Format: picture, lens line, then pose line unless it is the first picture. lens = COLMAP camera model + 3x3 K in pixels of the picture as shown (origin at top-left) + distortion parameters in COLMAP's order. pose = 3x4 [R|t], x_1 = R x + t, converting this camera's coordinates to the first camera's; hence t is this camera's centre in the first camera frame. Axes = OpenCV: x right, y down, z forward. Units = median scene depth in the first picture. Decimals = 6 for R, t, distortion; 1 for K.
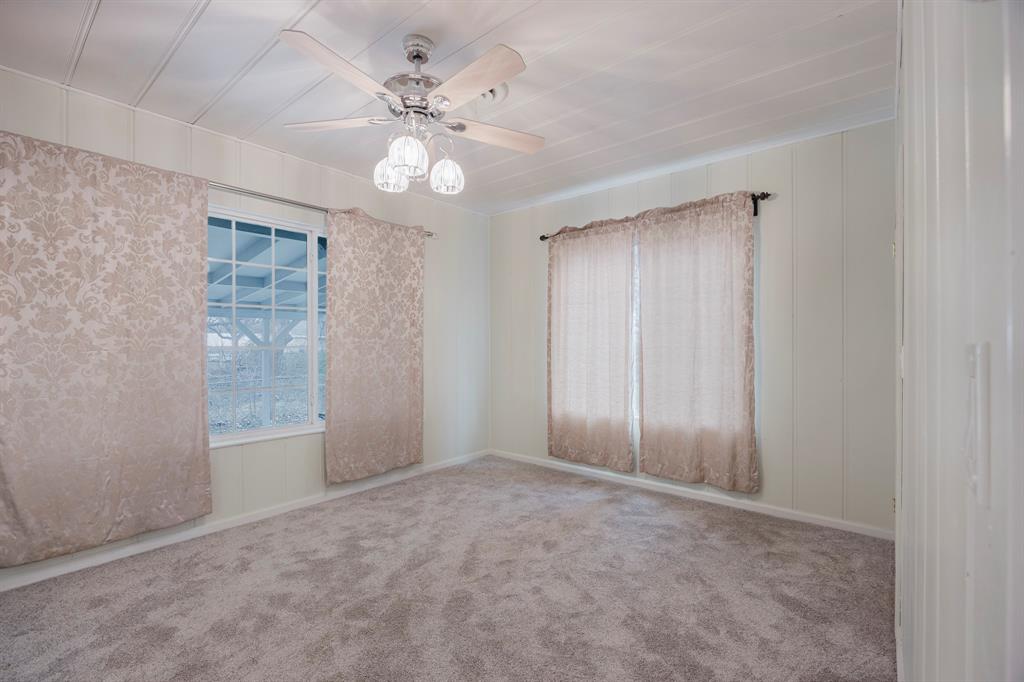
lens RADIAL K [[460.9, 0, 505.4], [0, 460.9, 341.5], [0, 0, 1]] dist [-0.015812, 0.001050]
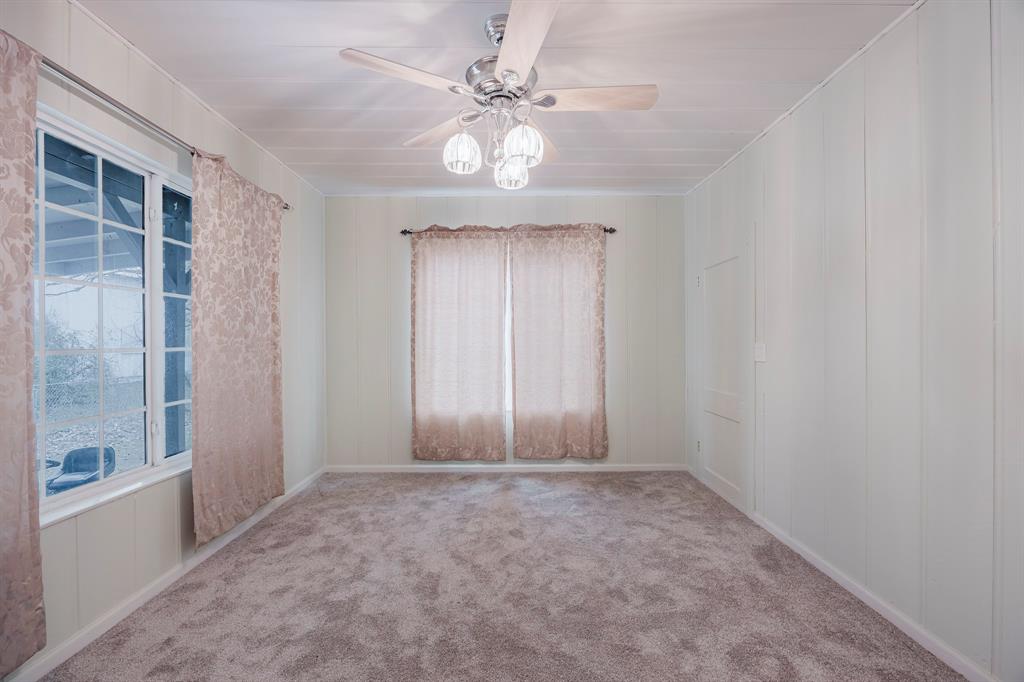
lens RADIAL K [[460.9, 0, 525.8], [0, 460.9, 342.3], [0, 0, 1]] dist [-0.015812, 0.001050]
pose [[0.750310, -0.002674, 0.661081, -0.492229], [0.002348, 0.999996, 0.001380, 0.002189], [-0.661082, 0.000516, 0.750314, 0.166451]]
